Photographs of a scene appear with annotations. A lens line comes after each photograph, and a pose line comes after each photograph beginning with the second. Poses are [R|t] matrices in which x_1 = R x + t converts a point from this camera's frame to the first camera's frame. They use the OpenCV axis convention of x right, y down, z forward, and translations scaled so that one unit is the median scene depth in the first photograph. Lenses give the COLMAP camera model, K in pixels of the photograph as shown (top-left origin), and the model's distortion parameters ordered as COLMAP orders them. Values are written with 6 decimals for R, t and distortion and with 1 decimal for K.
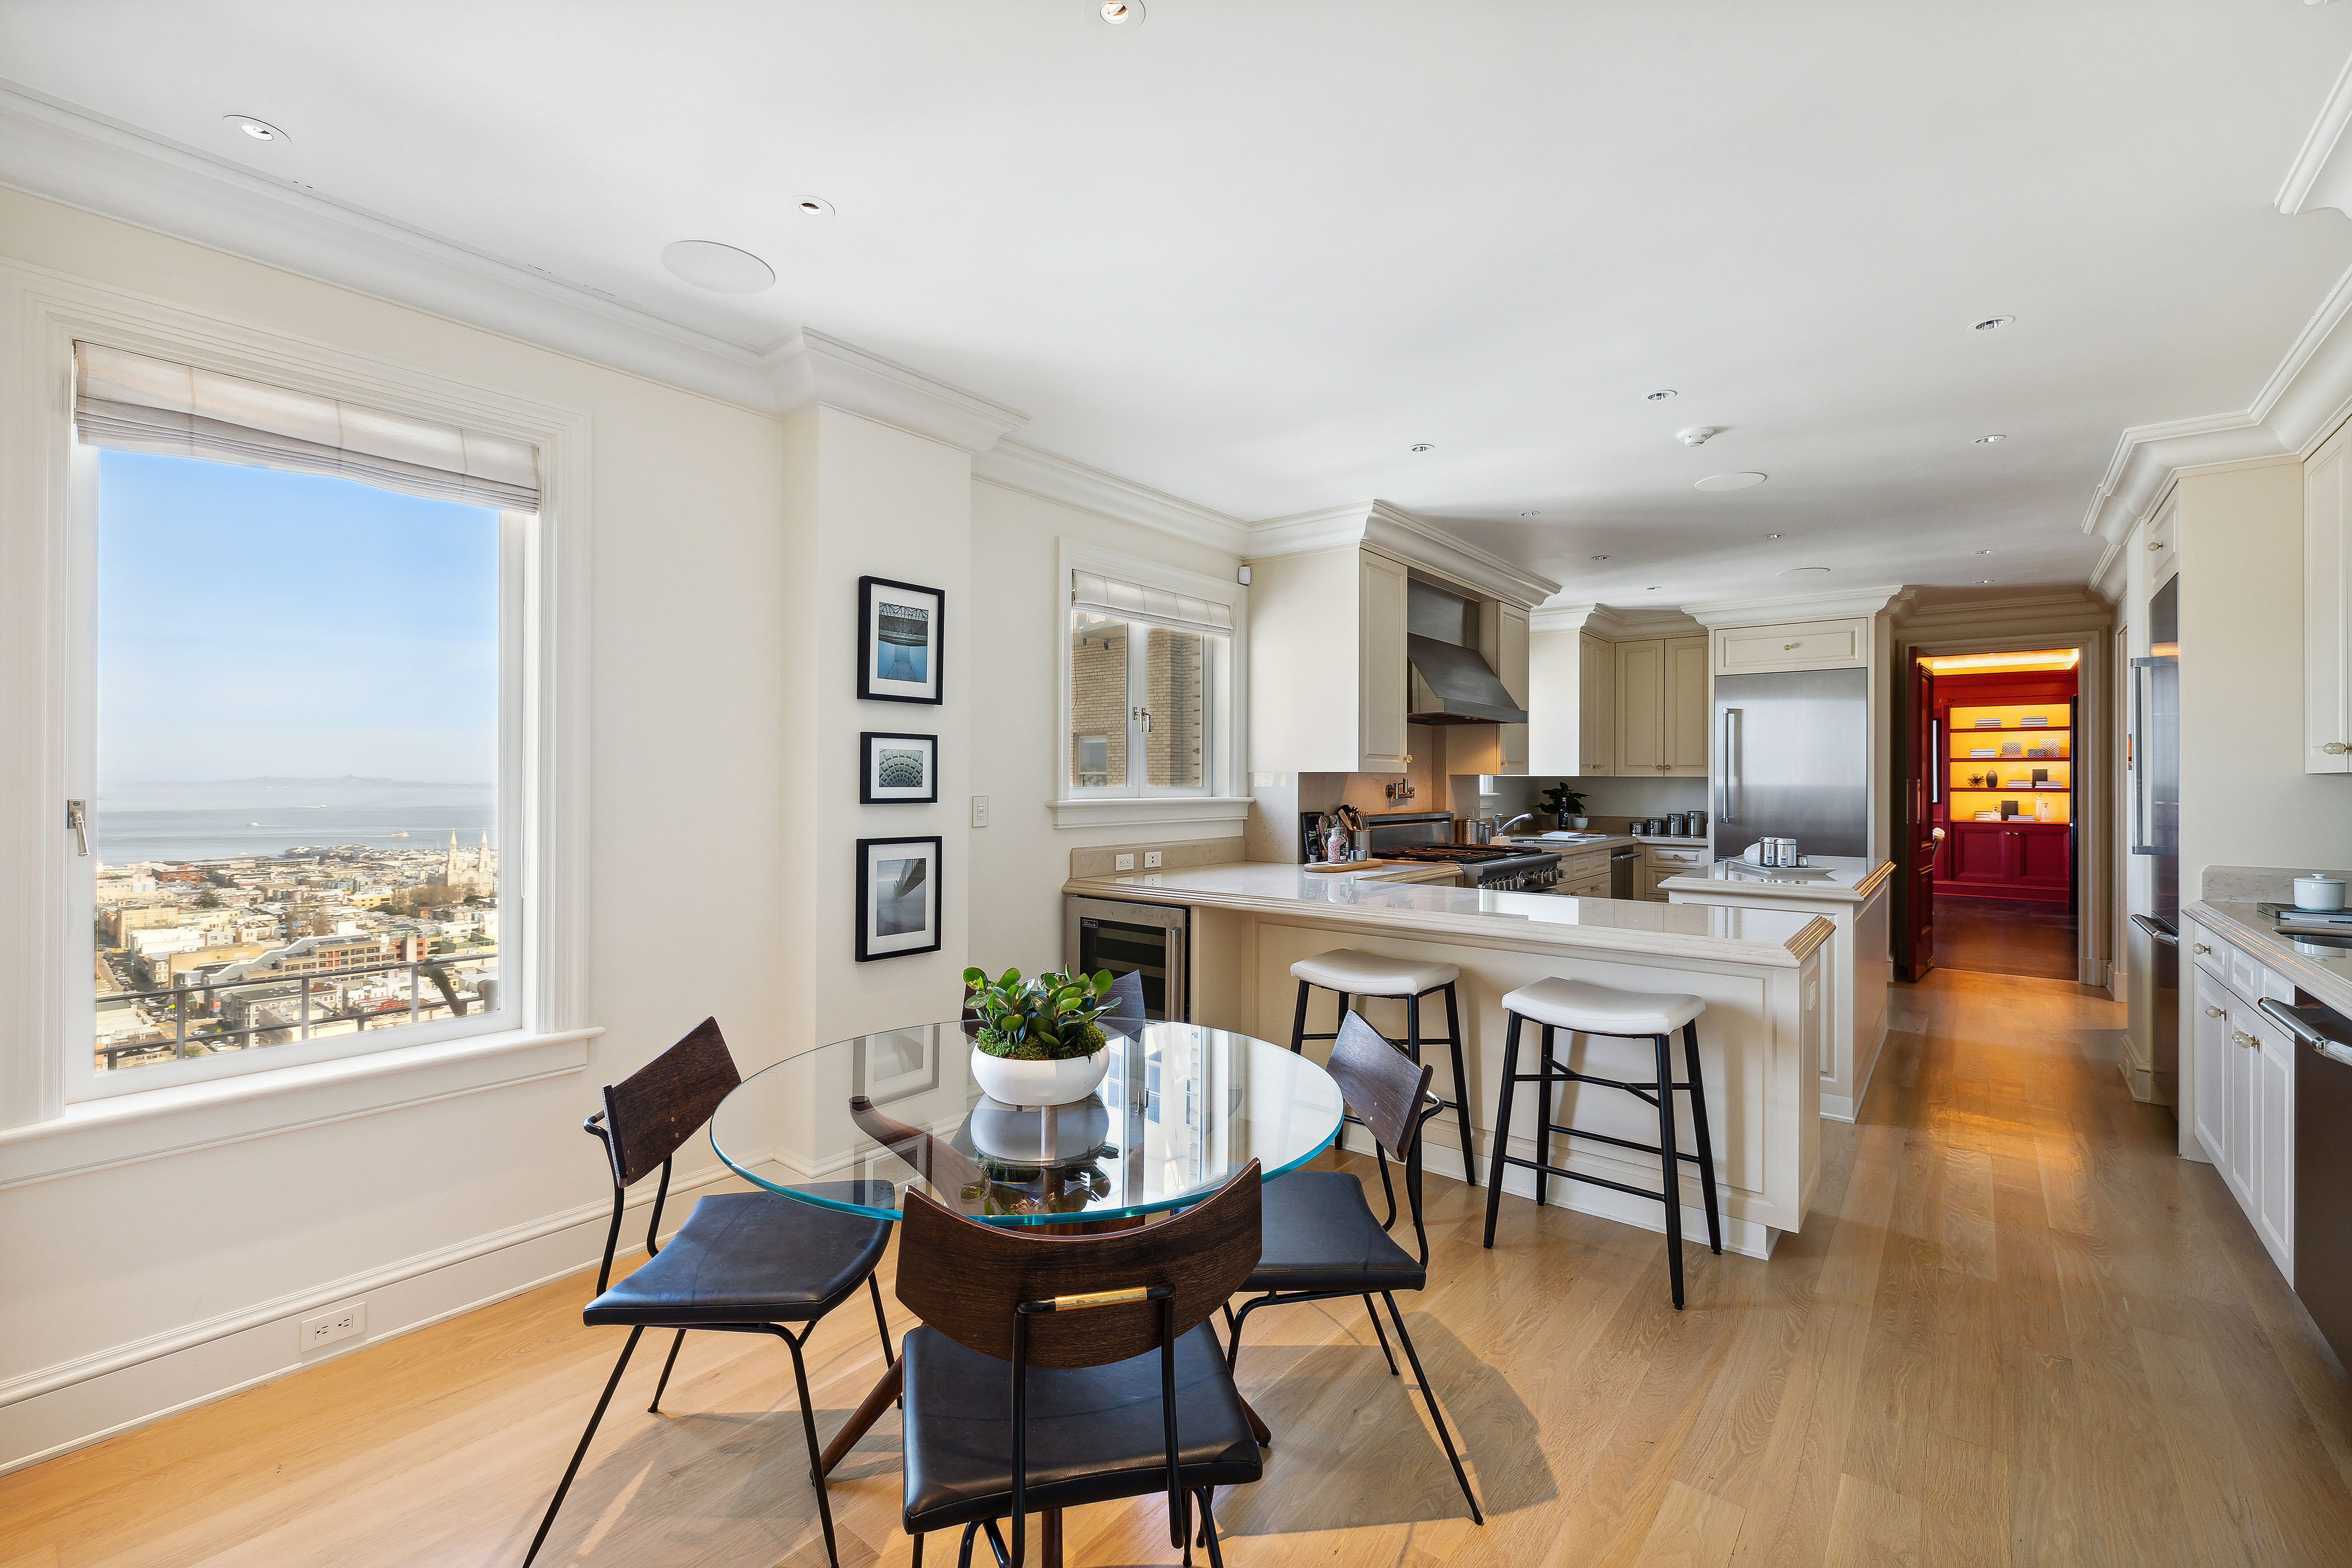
lens RADIAL K [[1002.9, 0, 1169.9], [0, 1002.9, 777.6], [0, 0, 1]] dist [0.000146, 0.000032]
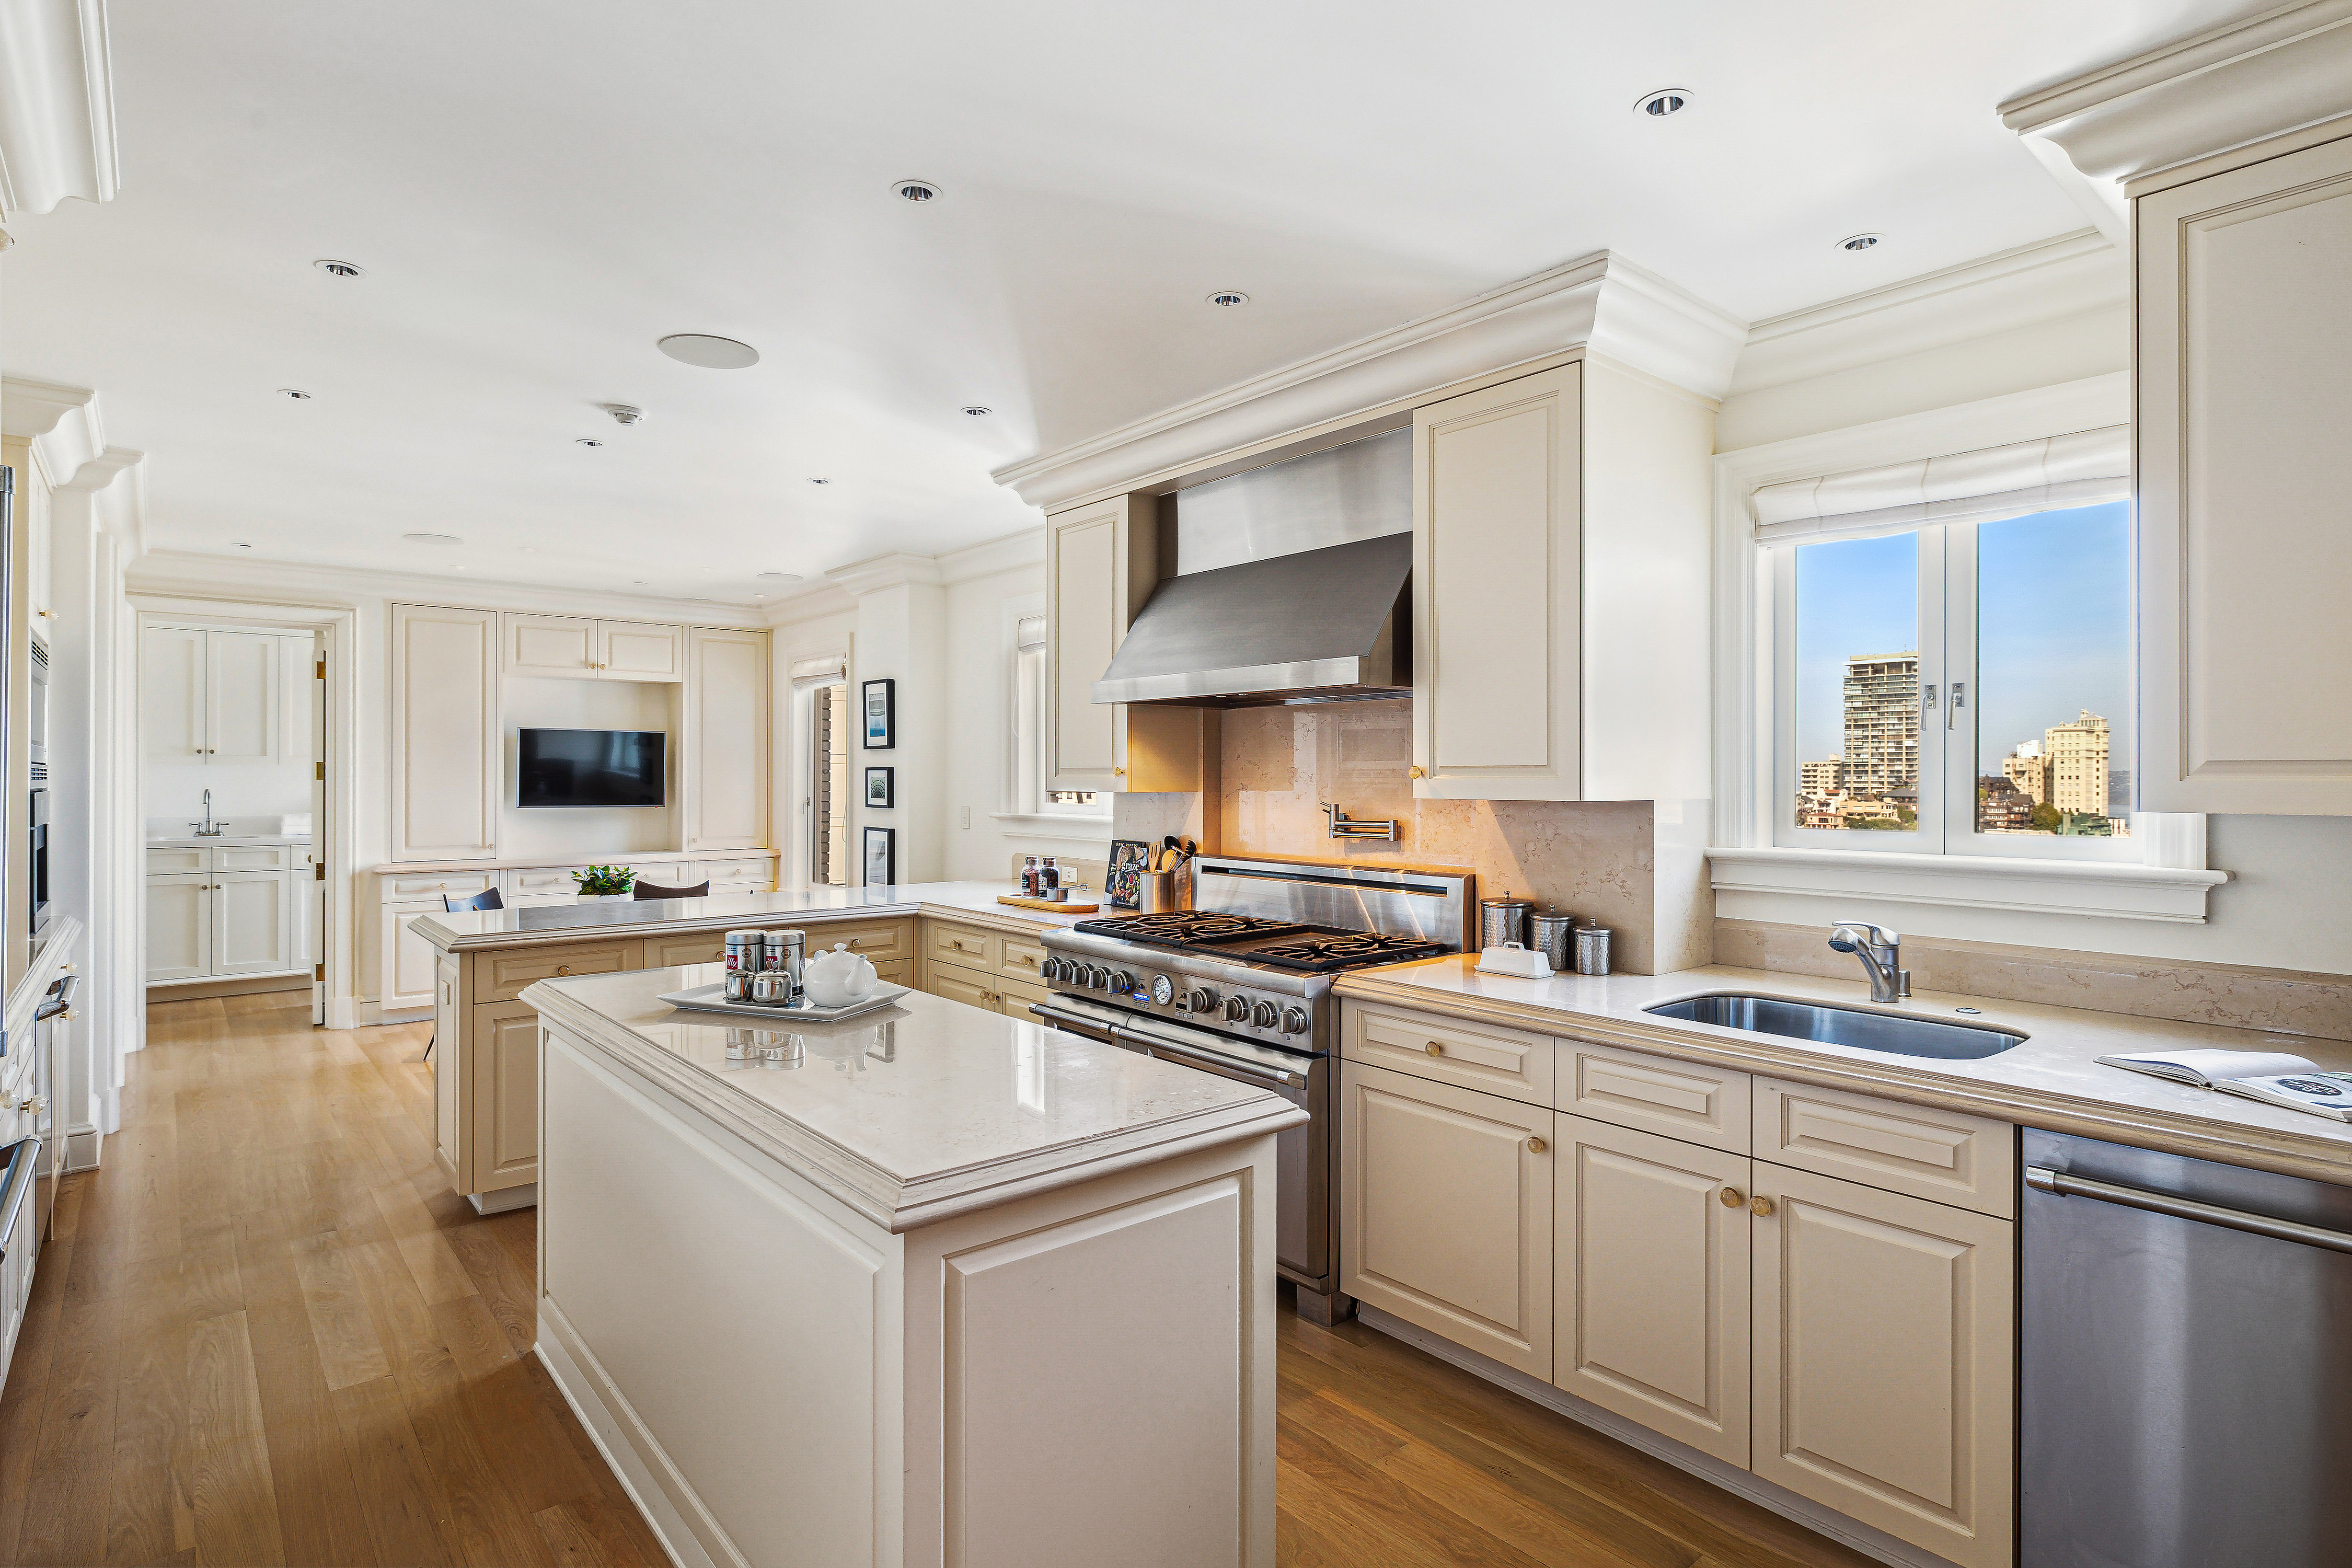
lens RADIAL K [[1203.4, 0, 1176.0], [0, 1203.4, 784.0], [0, 0, 1]] dist [0.000509, 0.000165]
pose [[-0.192562, 0.001375, -0.981284, 1.185688], [-0.001309, 0.999998, 0.001658, -0.013692], [0.981284, 0.001604, -0.192560, 1.354222]]
